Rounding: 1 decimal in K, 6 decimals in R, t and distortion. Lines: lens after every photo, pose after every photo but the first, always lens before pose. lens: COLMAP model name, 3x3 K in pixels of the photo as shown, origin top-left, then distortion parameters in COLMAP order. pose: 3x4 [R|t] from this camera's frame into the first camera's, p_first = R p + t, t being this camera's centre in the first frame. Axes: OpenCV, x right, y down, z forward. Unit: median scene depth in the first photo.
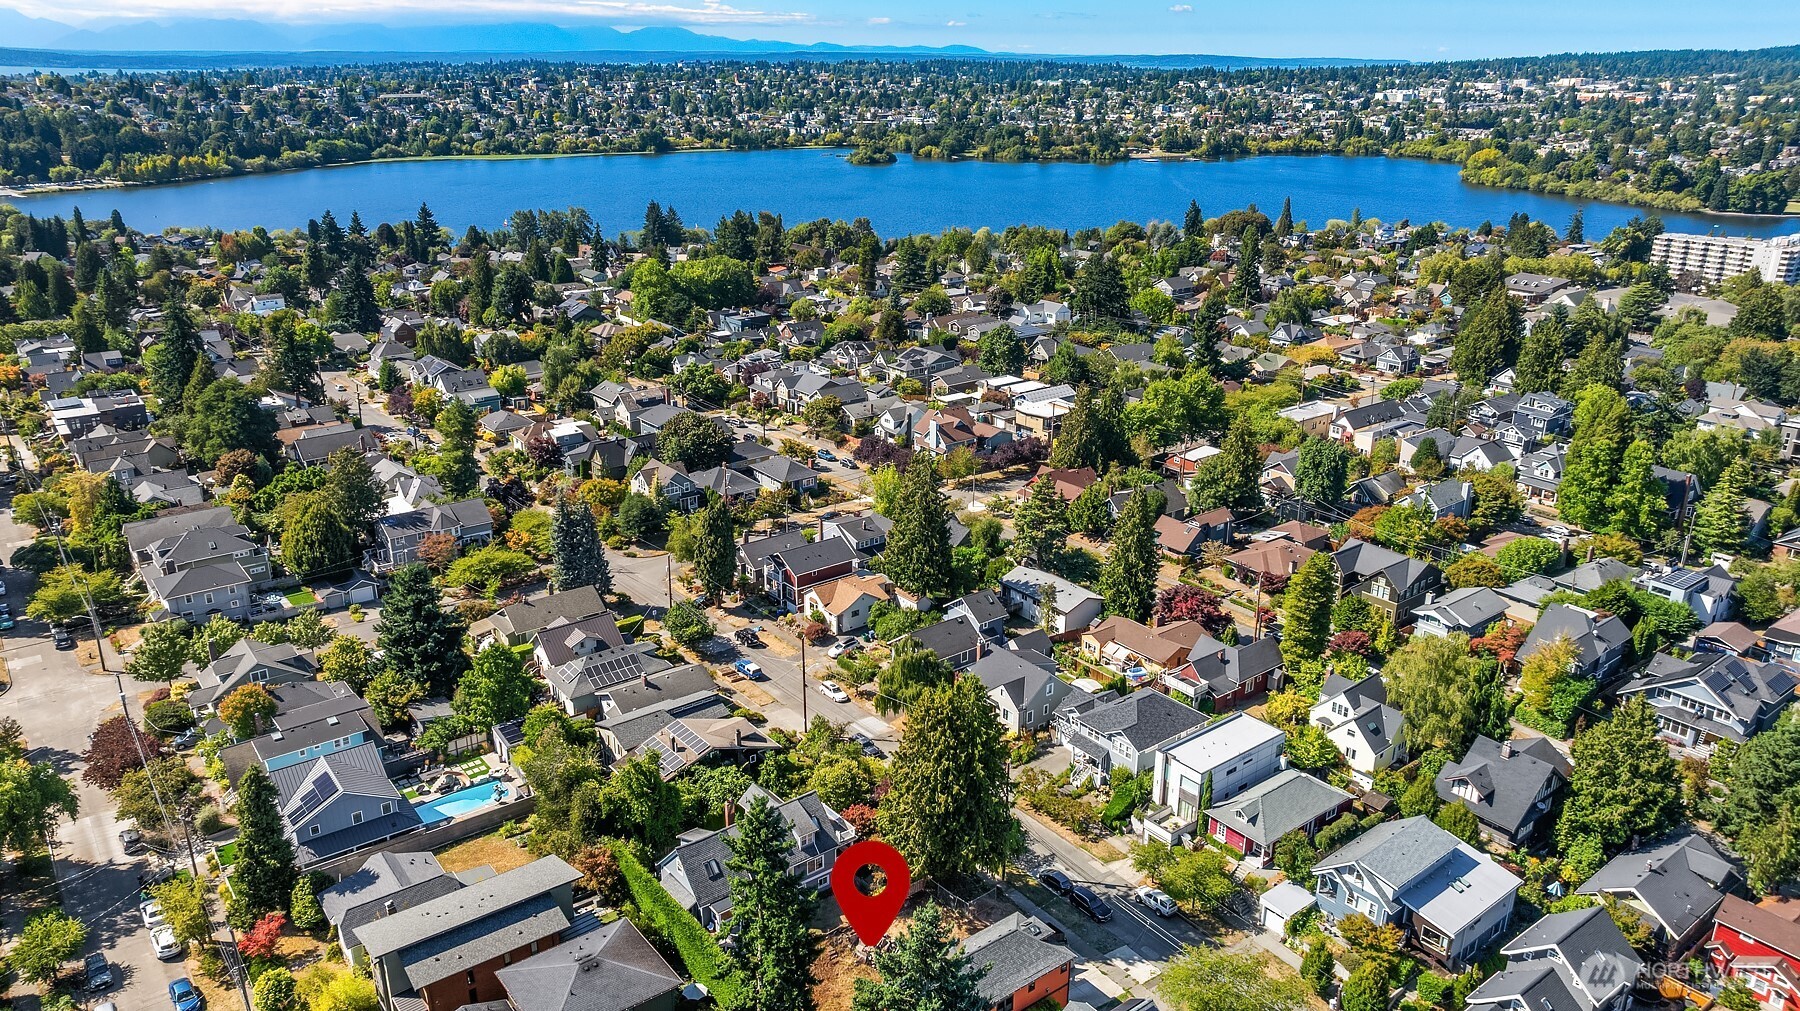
lens RADIAL K [[1270.7, 0, 898.5], [0, 1270.7, 506.7], [0, 0, 1]] dist [-0.049692, 0.063291]
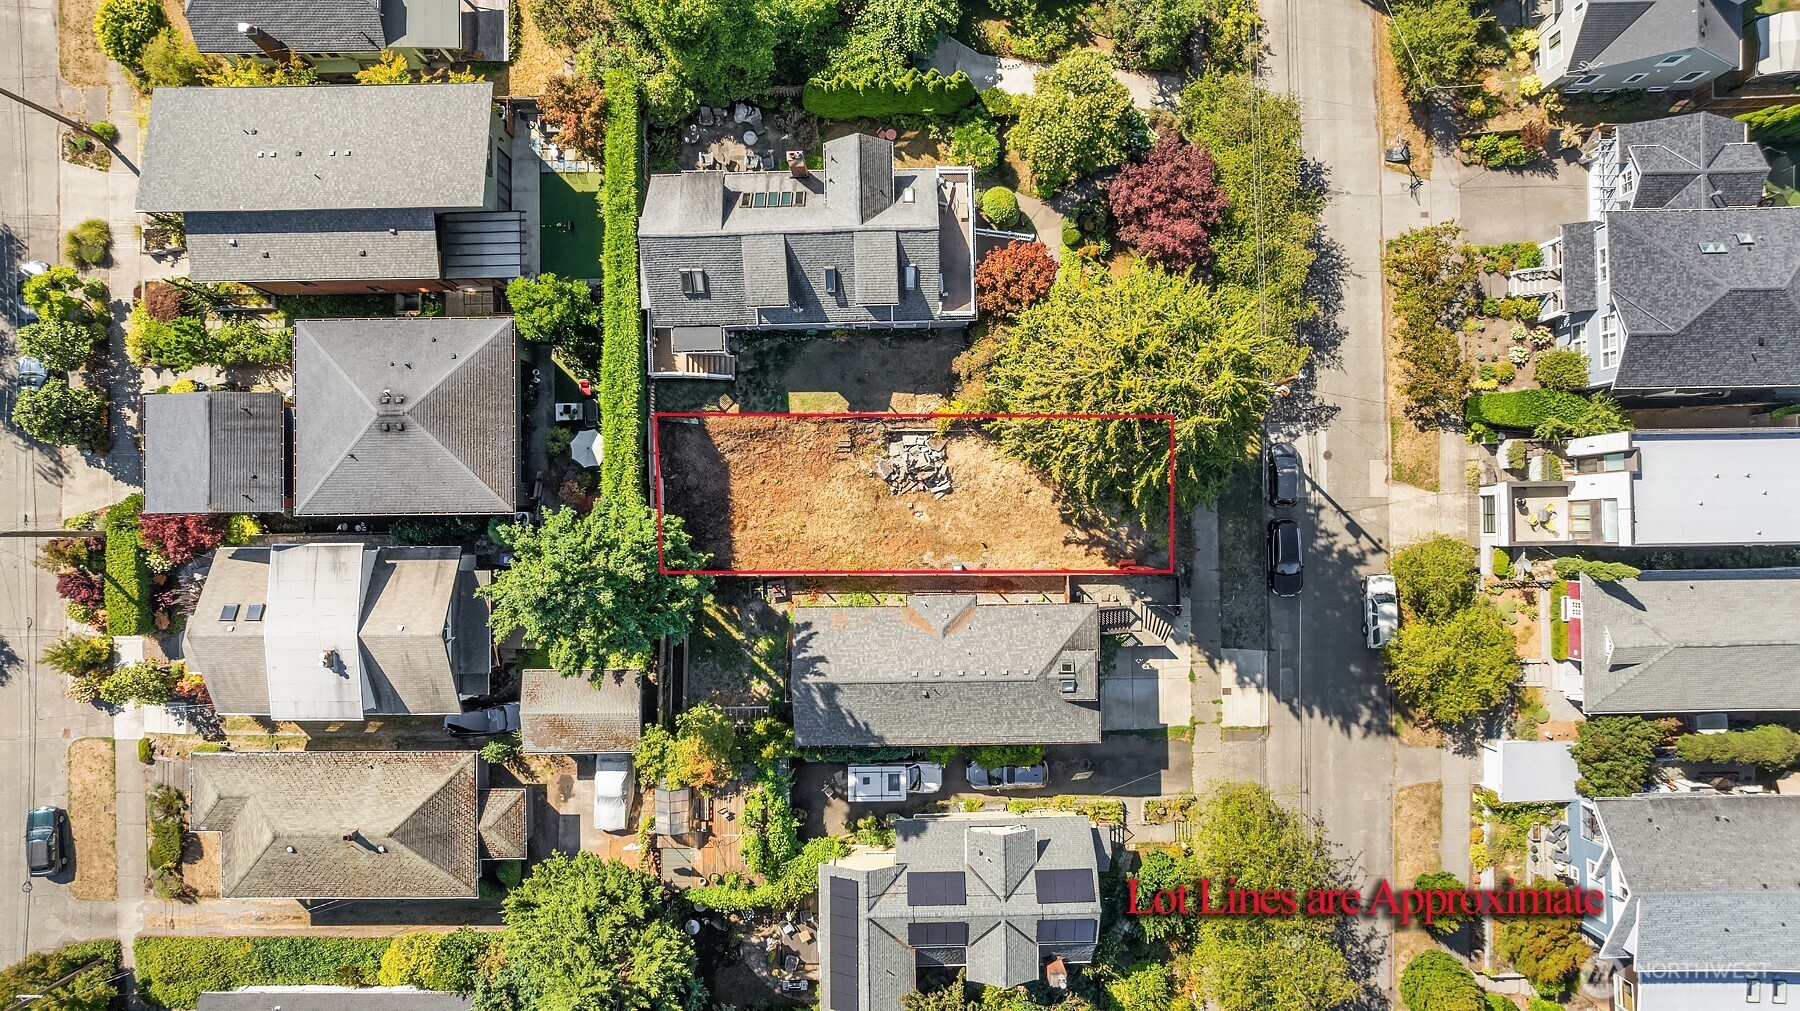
lens RADIAL K [[1251.2, 0, 898.4], [0, 1251.2, 512.7], [0, 0, 1]] dist [-0.020341, 0.005048]
pose [[0.804202, 0.594077, -0.018199, 0.000196], [-0.198001, 0.296653, 0.934234, -0.020797], [0.560406, -0.747709, 0.356197, 0.068074]]
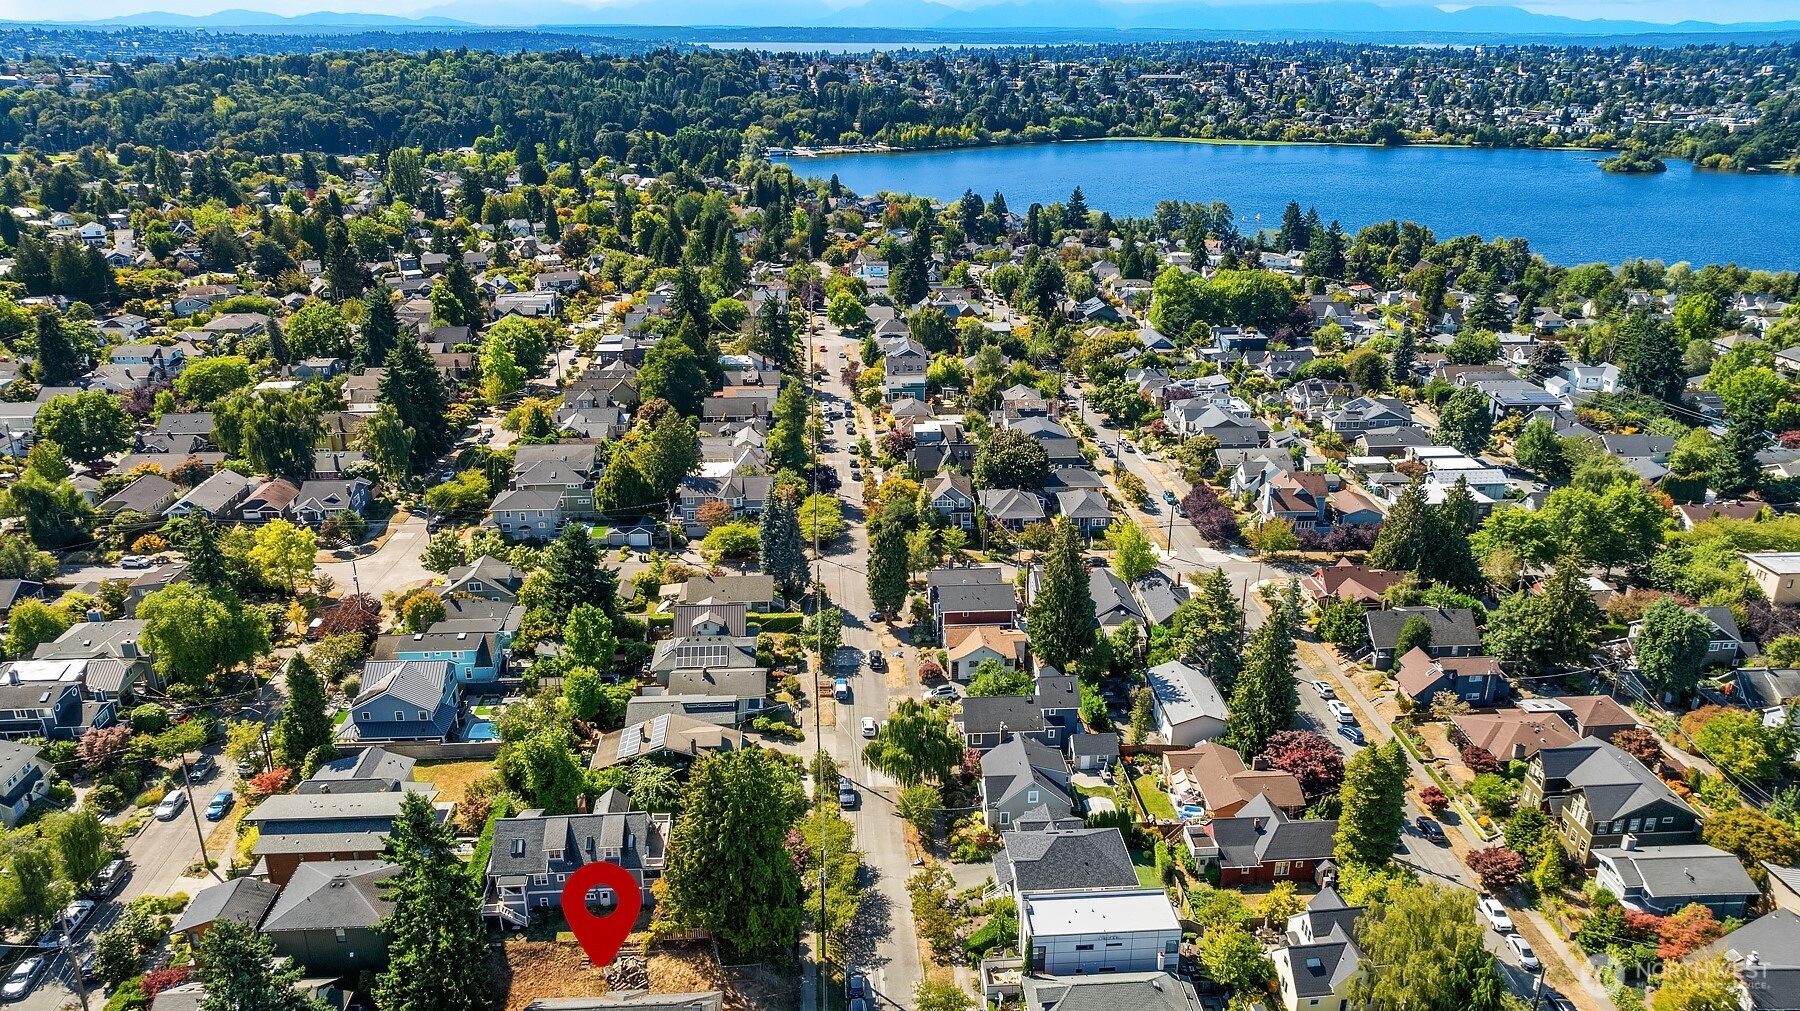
lens RADIAL K [[1270.7, 0, 898.5], [0, 1270.7, 506.7], [0, 0, 1]] dist [-0.049692, 0.063291]
pose [[0.833733, 0.195462, -0.516414, 0.057640], [-0.187793, 0.979873, 0.067695, -0.013019], [0.519252, 0.040539, 0.853659, 0.018606]]
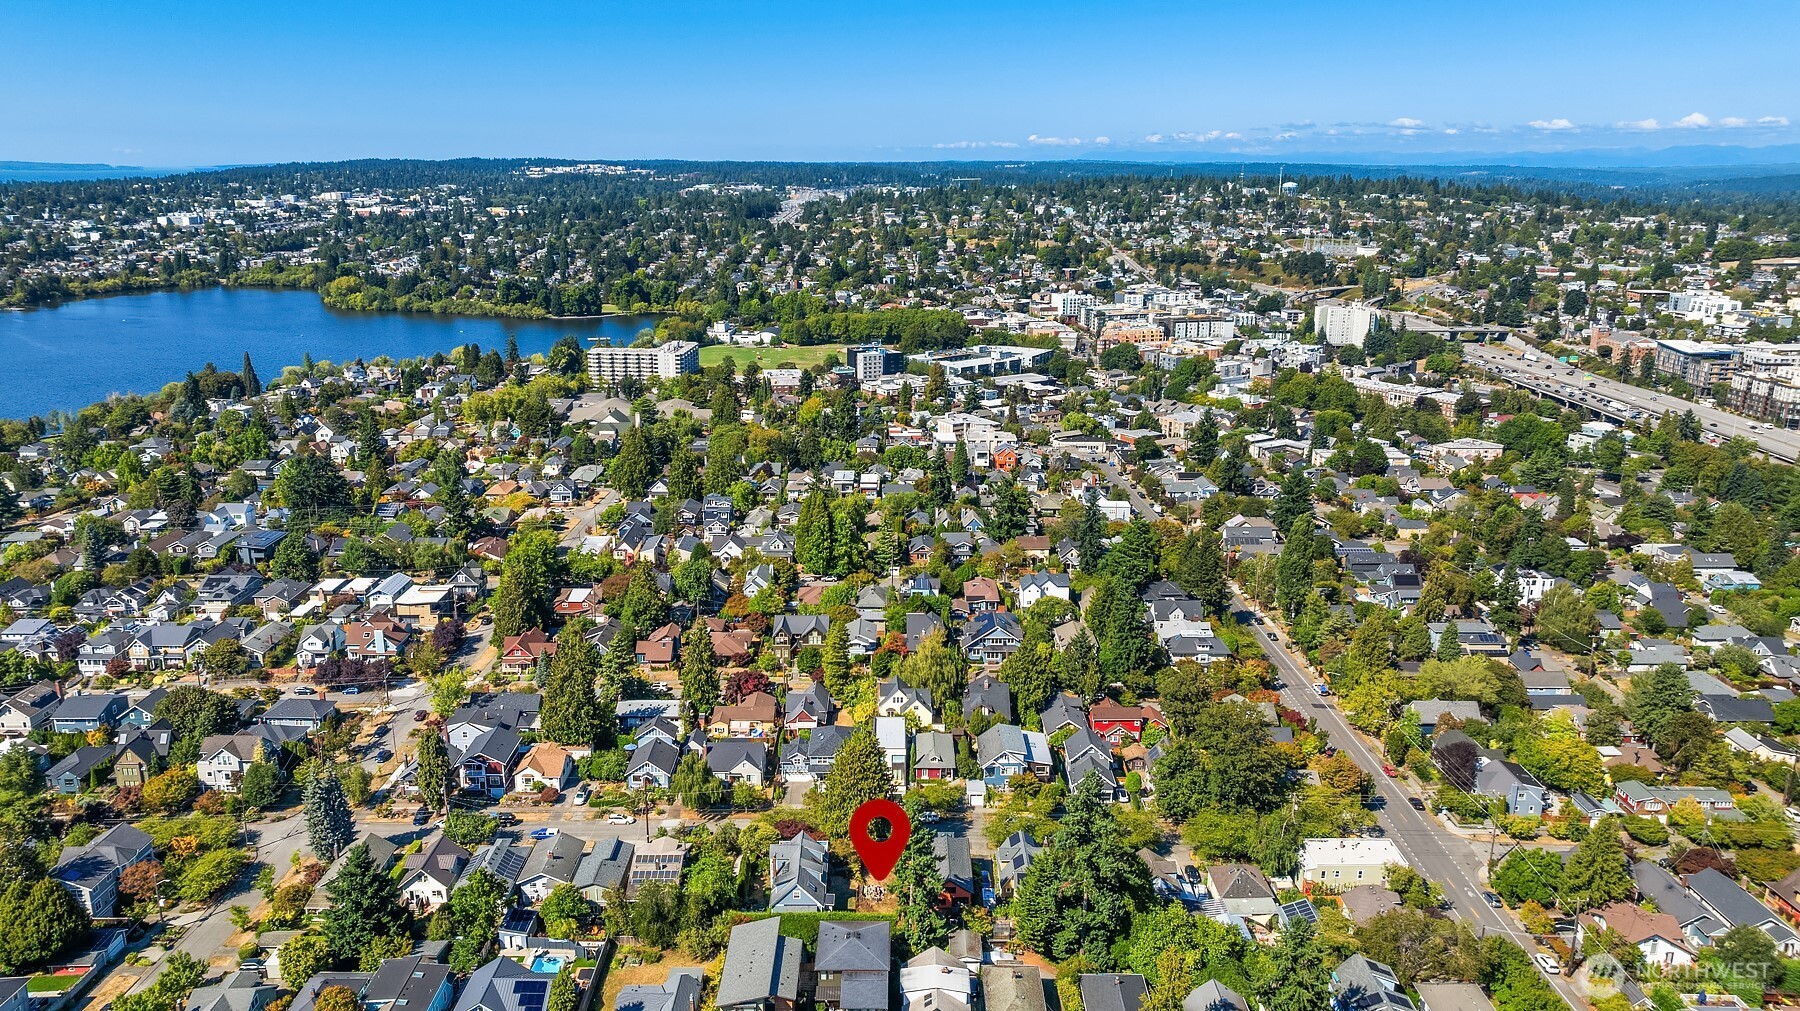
lens RADIAL K [[1251.2, 0, 898.4], [0, 1251.2, 512.7], [0, 0, 1]] dist [-0.020341, 0.005048]
pose [[0.612969, -0.216881, 0.759758, -0.107530], [0.268455, 0.961551, 0.057897, -0.022538], [-0.743102, 0.168471, 0.647624, -0.021450]]
